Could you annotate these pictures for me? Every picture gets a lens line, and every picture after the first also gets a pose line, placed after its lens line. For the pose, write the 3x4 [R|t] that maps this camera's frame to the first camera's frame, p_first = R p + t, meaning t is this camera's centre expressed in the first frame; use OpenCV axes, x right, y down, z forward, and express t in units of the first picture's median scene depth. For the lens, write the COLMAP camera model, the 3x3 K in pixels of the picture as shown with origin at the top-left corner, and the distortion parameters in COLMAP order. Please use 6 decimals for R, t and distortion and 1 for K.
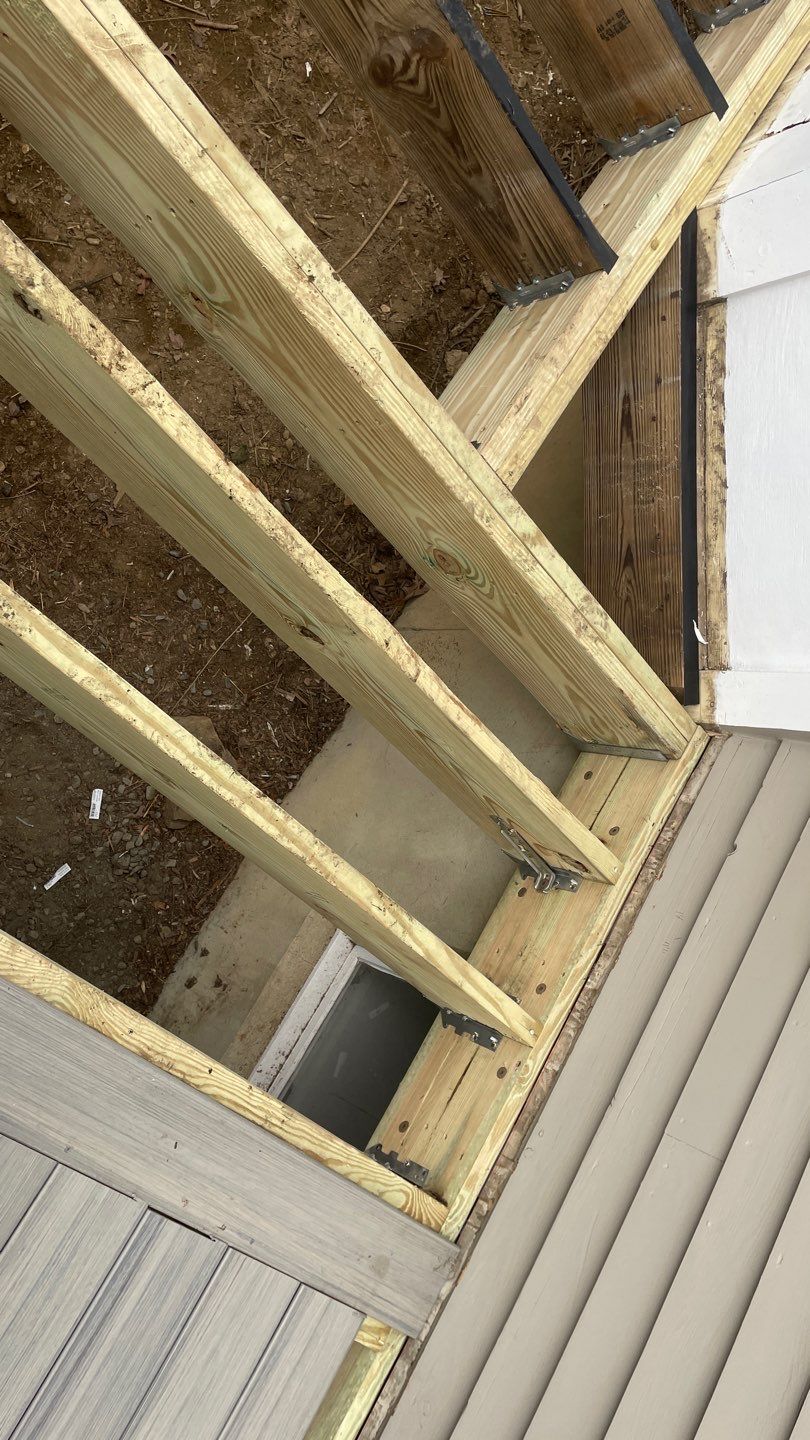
lens RADIAL K [[1078.1, 0, 395.5], [0, 1078.1, 717.7], [0, 0, 1]] dist [0.091829, -0.119084]
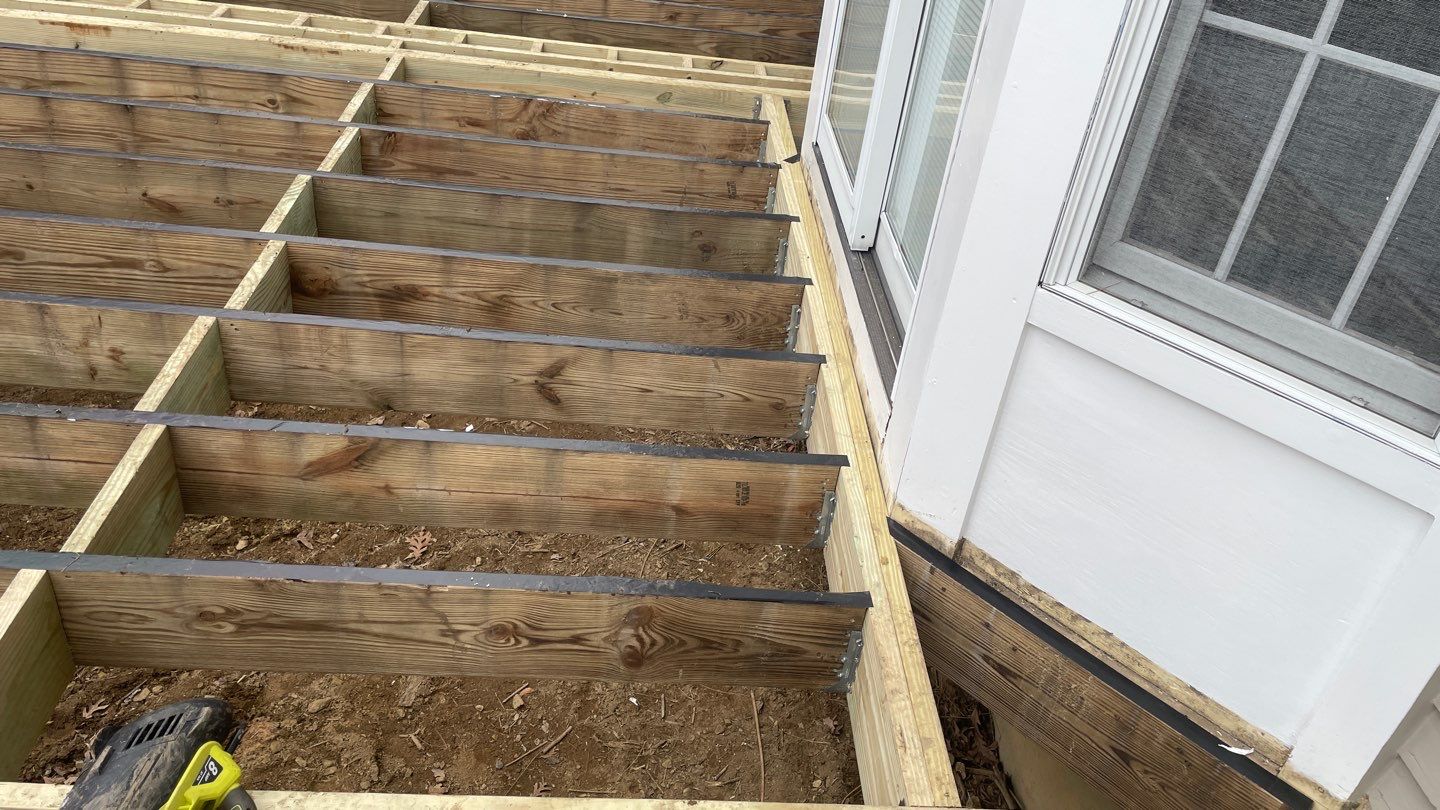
lens RADIAL K [[1078.1, 0, 700.8], [0, 1078.1, 403.8], [0, 0, 1]] dist [0.091829, -0.119084]
pose [[0.653587, -0.743948, 0.139161, 0.073822], [0.635191, 0.439198, -0.635325, 0.091955], [0.411530, 0.503634, 0.759603, -0.023834]]
